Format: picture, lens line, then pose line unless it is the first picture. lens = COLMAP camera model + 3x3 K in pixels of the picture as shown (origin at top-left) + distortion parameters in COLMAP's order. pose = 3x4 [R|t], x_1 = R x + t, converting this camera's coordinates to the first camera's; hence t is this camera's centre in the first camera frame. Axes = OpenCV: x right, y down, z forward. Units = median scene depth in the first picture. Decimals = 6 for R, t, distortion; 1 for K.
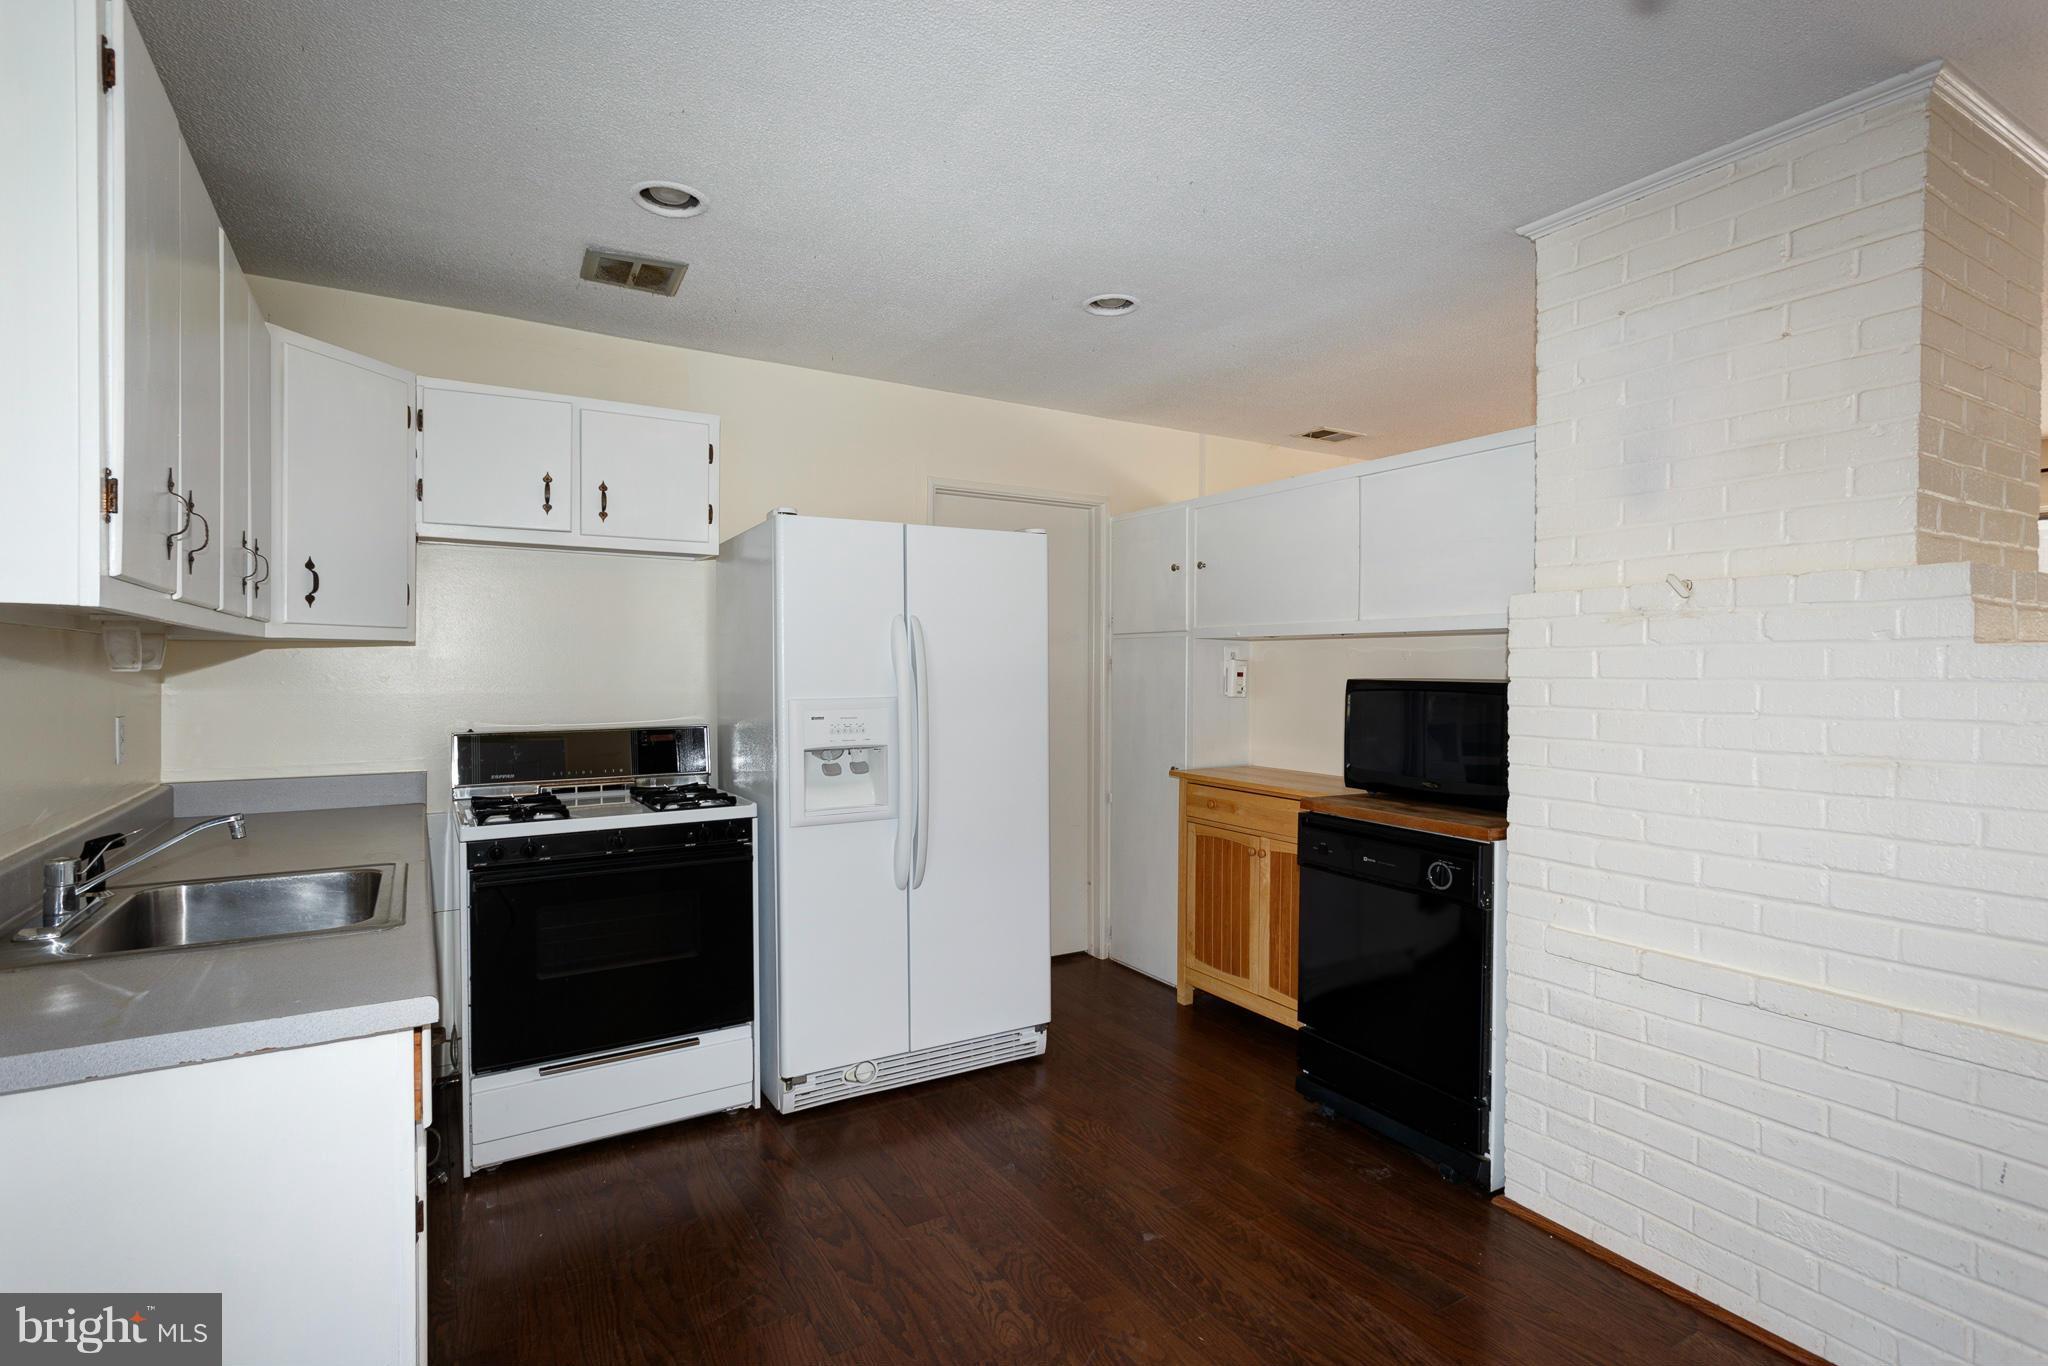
lens RADIAL K [[988.6, 0, 1021.1], [0, 988.6, 677.7], [0, 0, 1]] dist [0.000187, 0.002302]
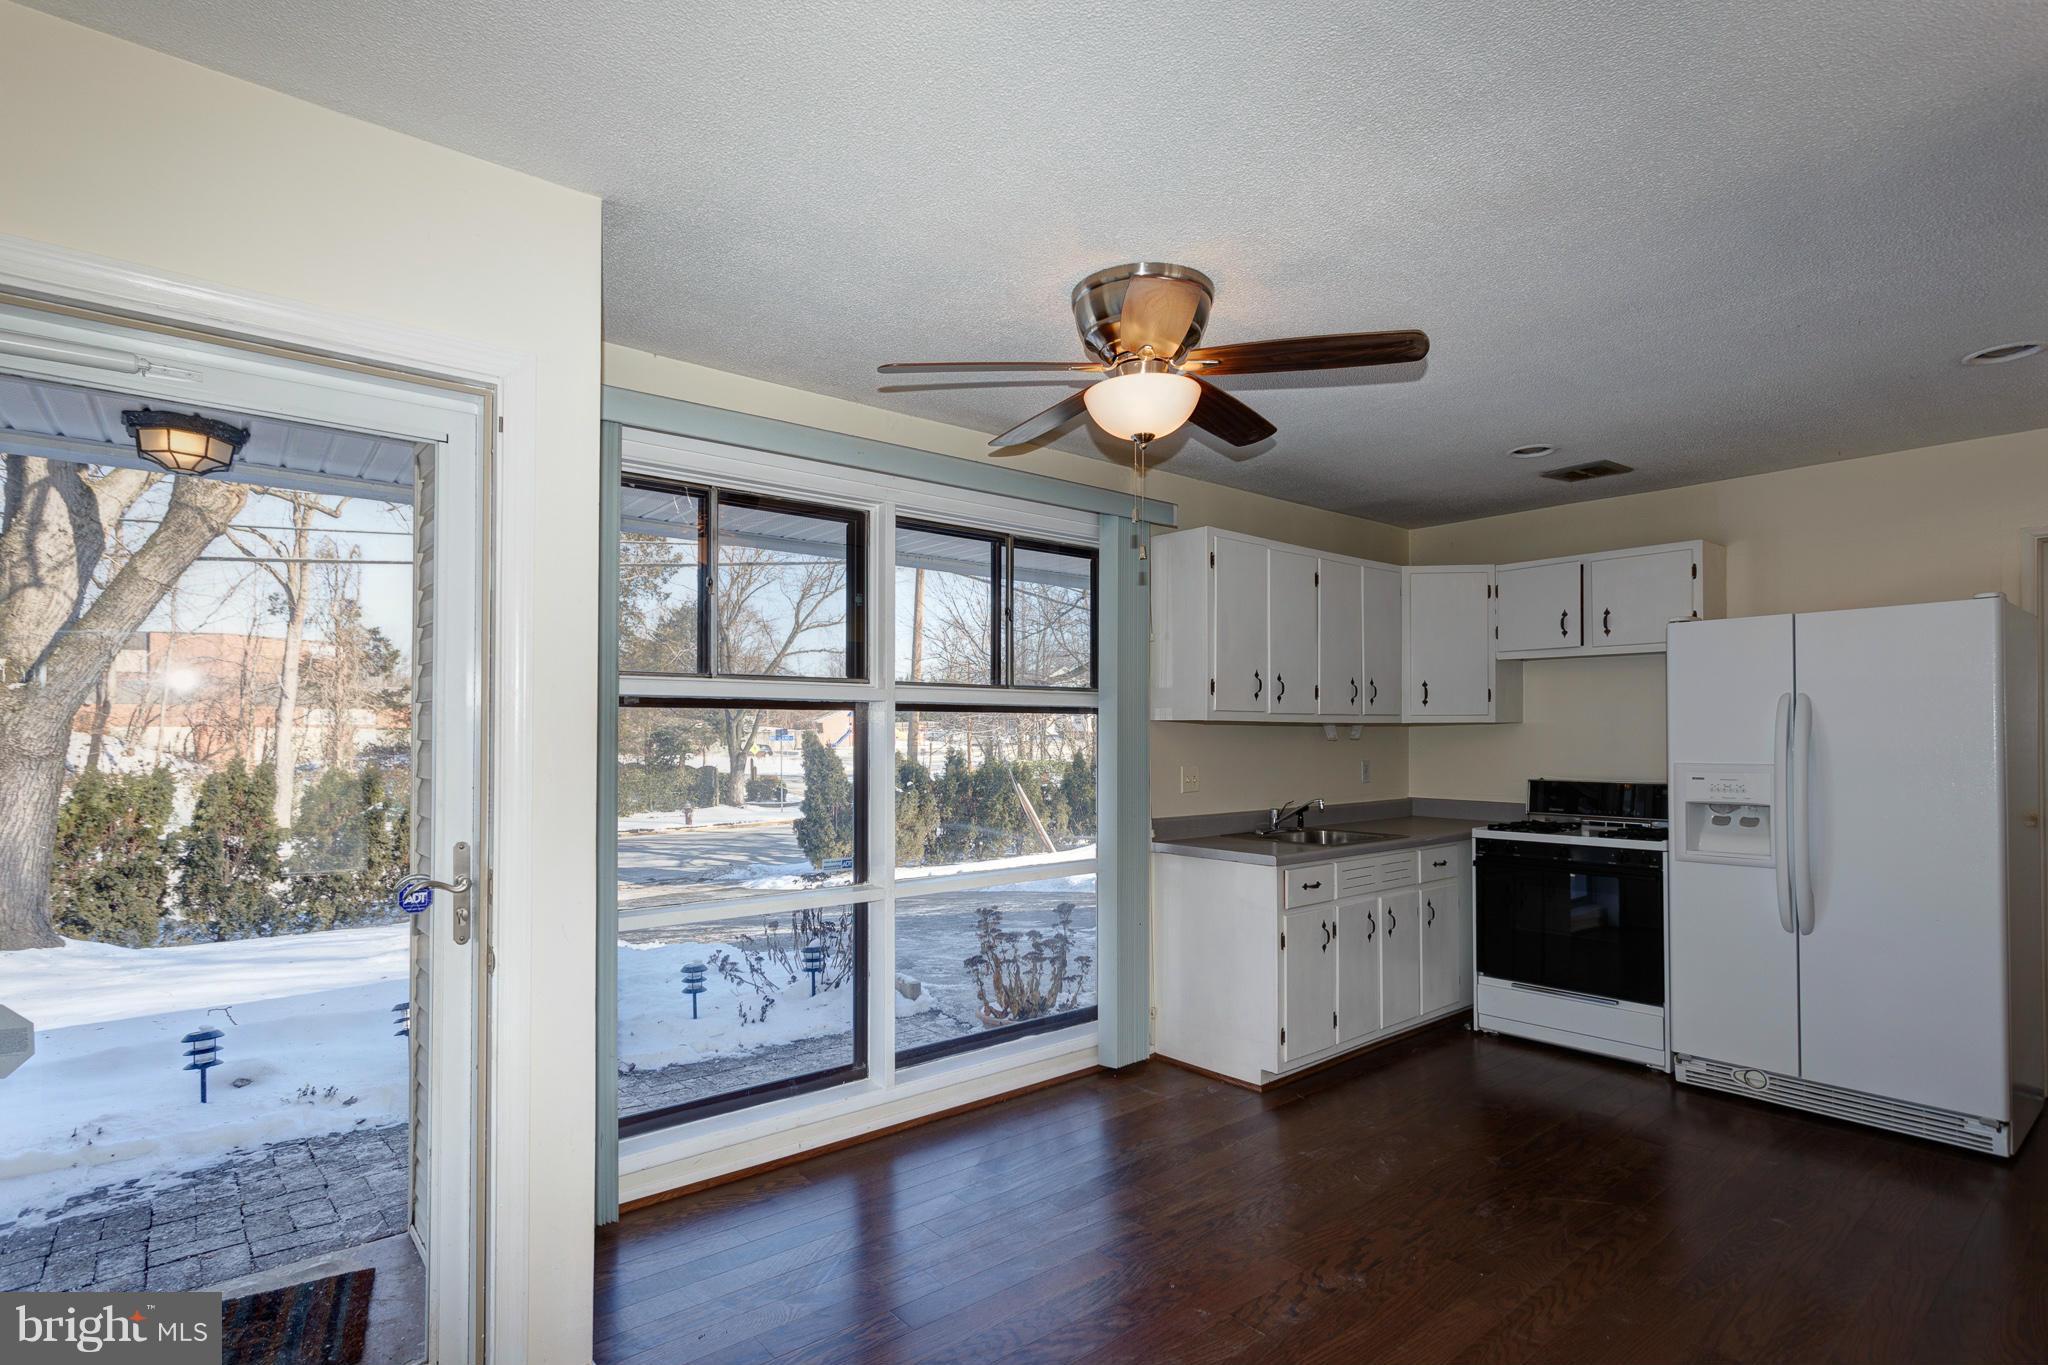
lens RADIAL K [[1008.2, 0, 1017.2], [0, 1008.2, 720.5], [0, 0, 1]] dist [-0.001785, 0.000654]
pose [[0.158462, -0.016556, -0.987226, 0.948056], [-0.010459, 0.999775, -0.018445, -0.000150], [0.987310, 0.013248, 0.158254, -0.076833]]
